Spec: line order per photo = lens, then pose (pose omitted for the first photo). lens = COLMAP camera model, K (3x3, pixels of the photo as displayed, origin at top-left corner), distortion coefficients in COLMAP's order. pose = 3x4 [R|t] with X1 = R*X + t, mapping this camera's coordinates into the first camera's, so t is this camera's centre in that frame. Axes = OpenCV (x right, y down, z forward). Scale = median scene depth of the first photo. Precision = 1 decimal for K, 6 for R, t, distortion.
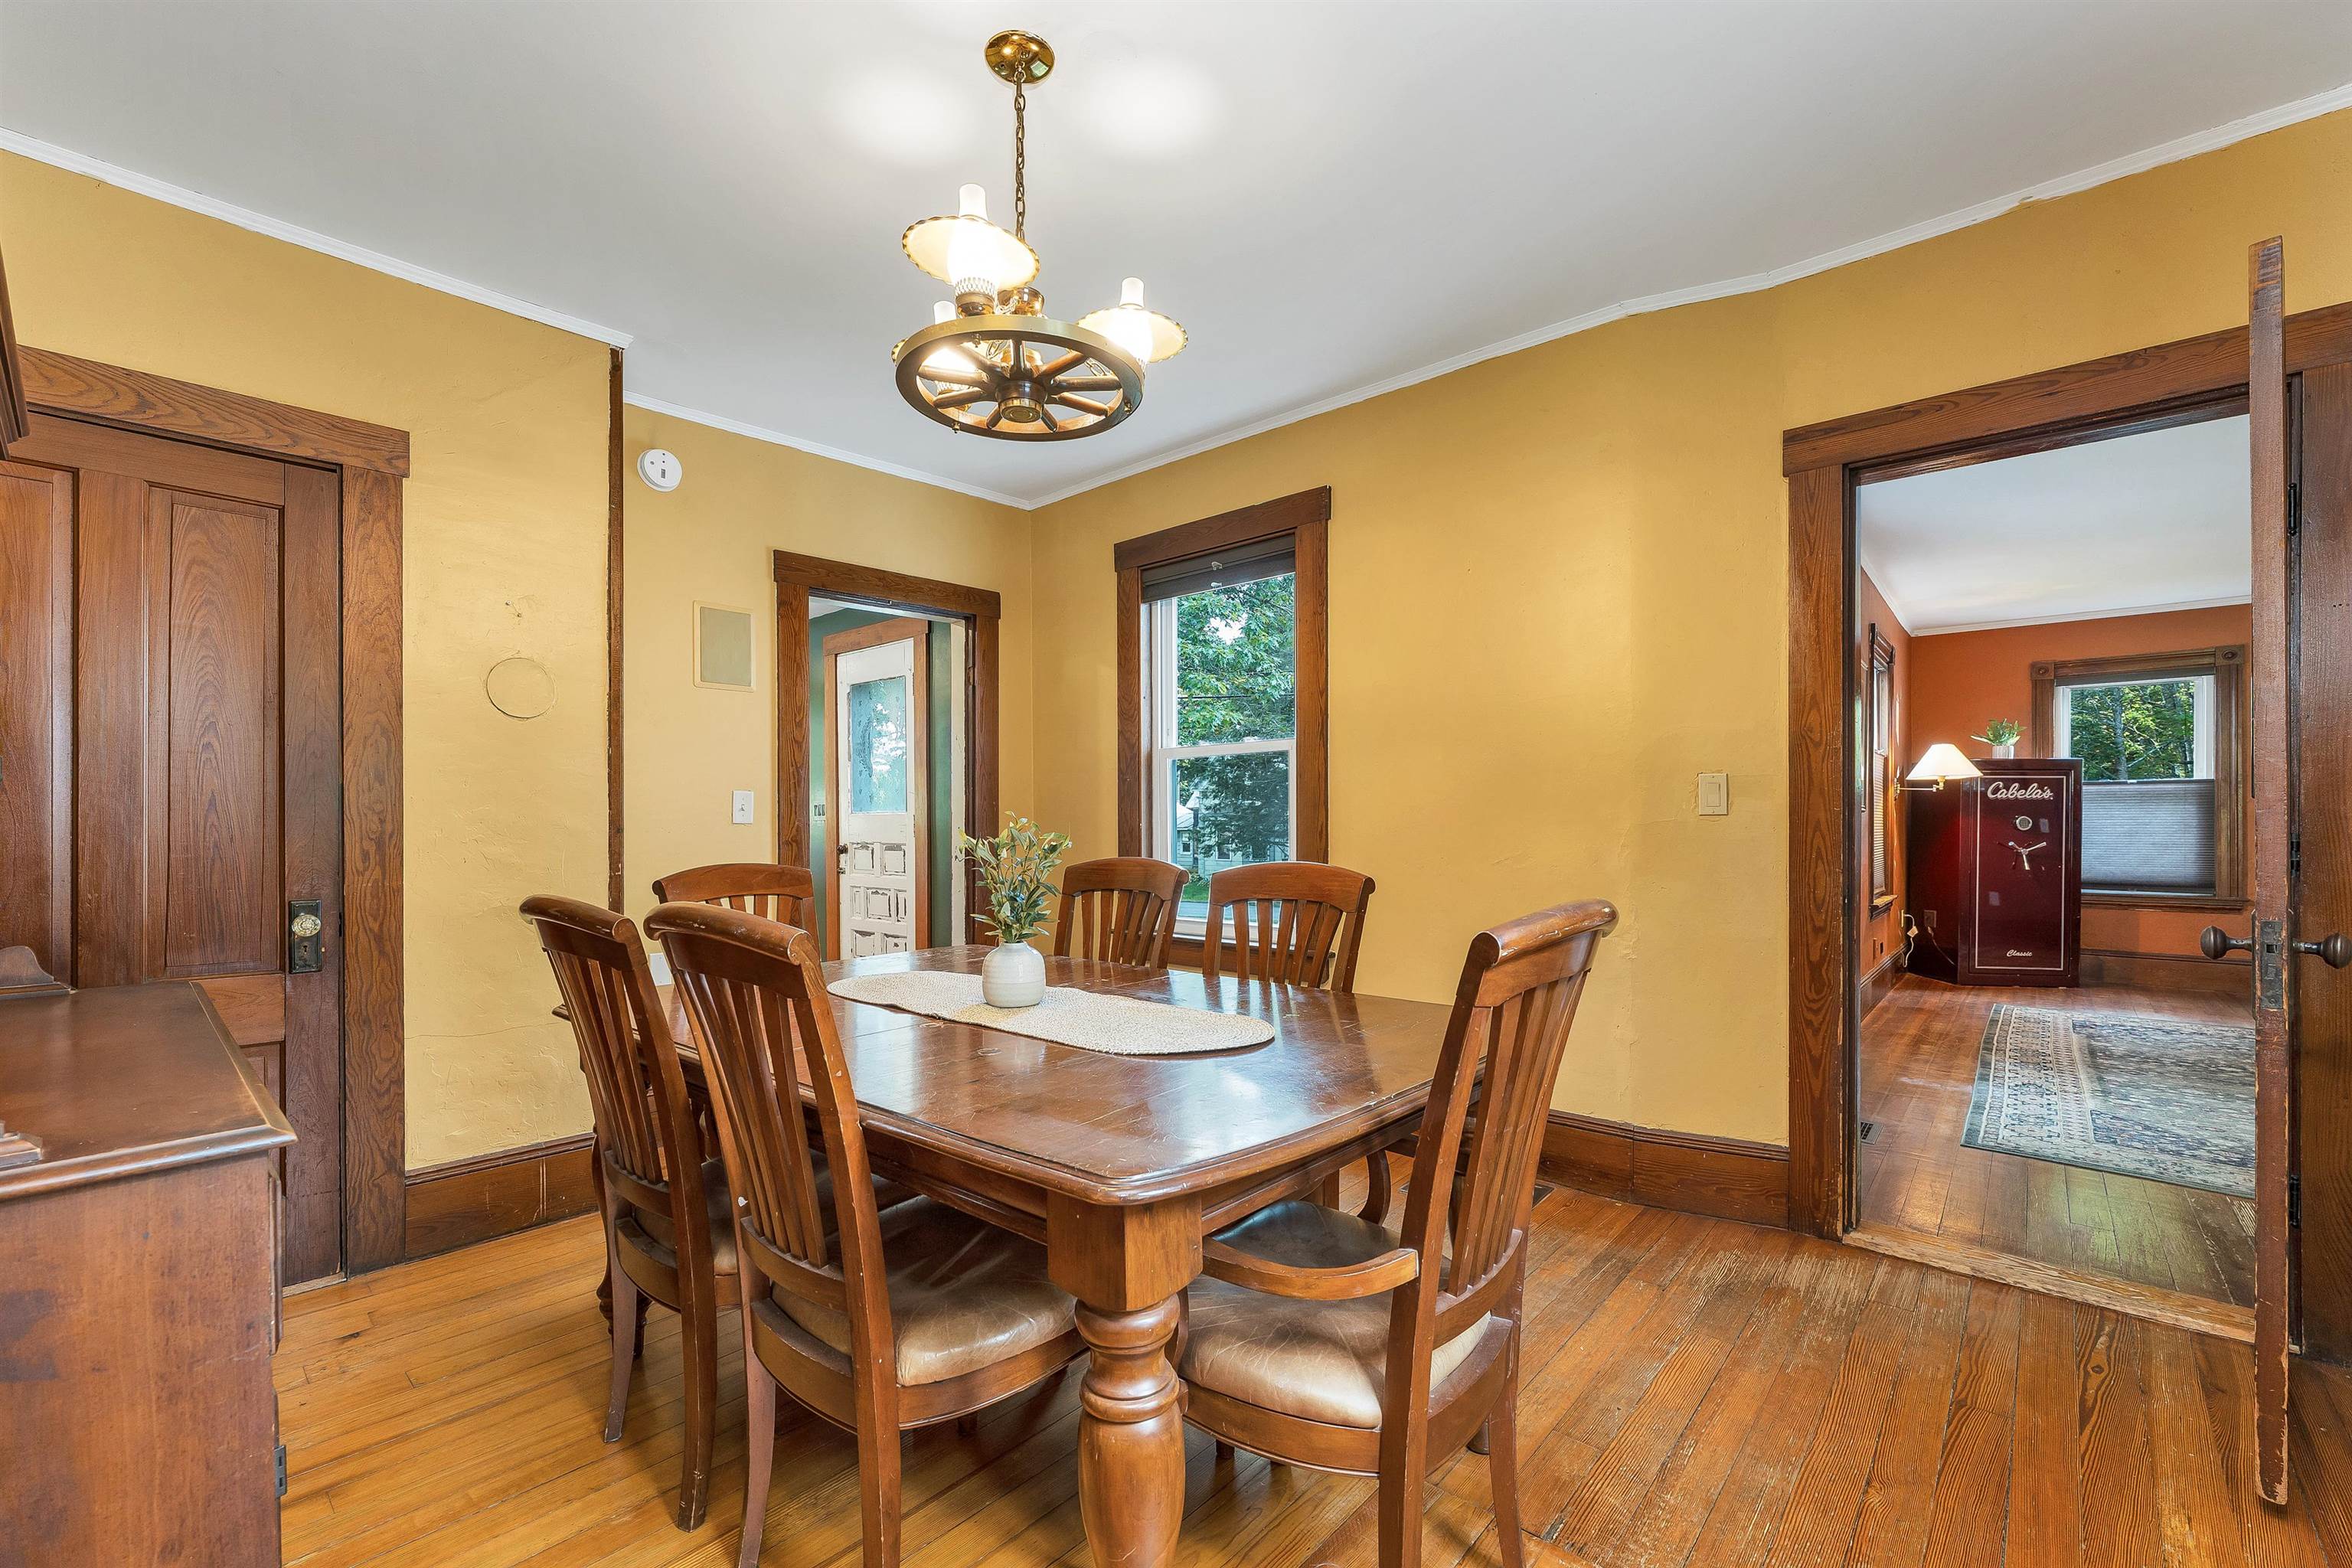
lens RADIAL K [[971.5, 0, 1183.3], [0, 971.5, 840.3], [0, 0, 1]] dist [-0.001938, 0.000287]
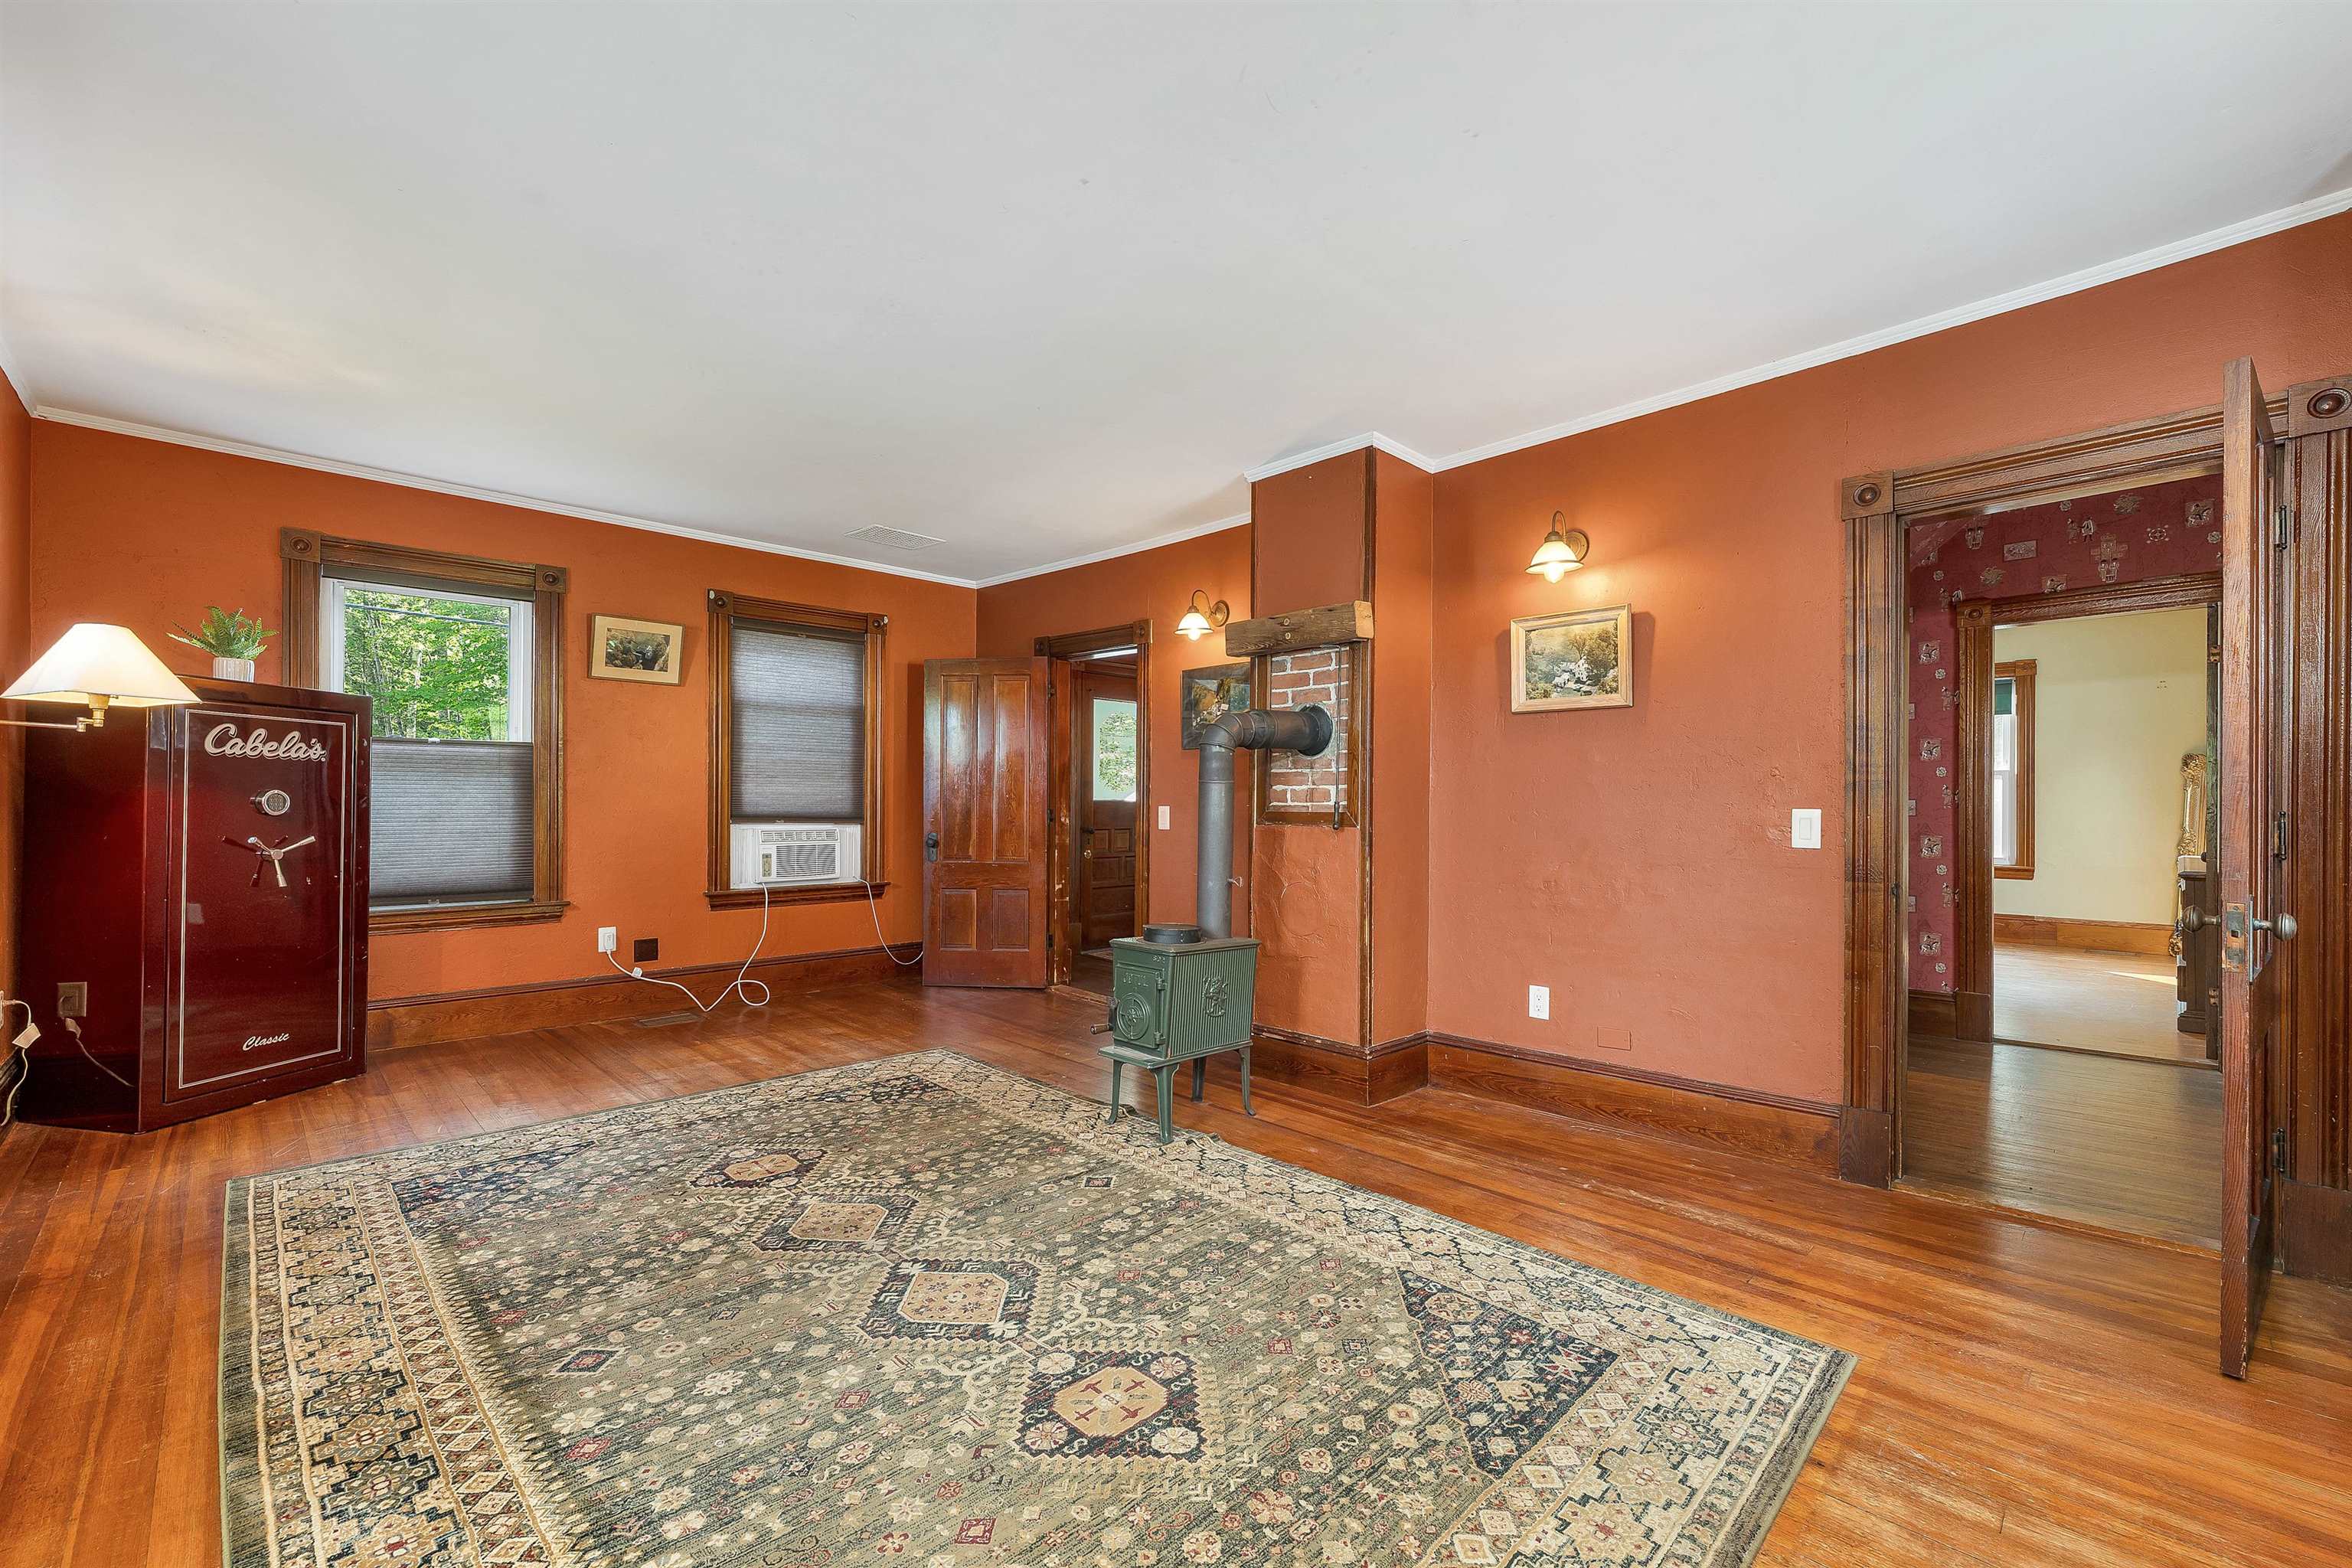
lens RADIAL K [[971.5, 0, 1174.8], [0, 971.5, 803.3], [0, 0, 1]] dist [-0.001938, 0.000287]
pose [[0.070455, -0.000273, 0.997515, 0.353360], [0.005647, 0.999984, -0.000125, -0.014152], [-0.997499, 0.005642, 0.070455, 0.452180]]
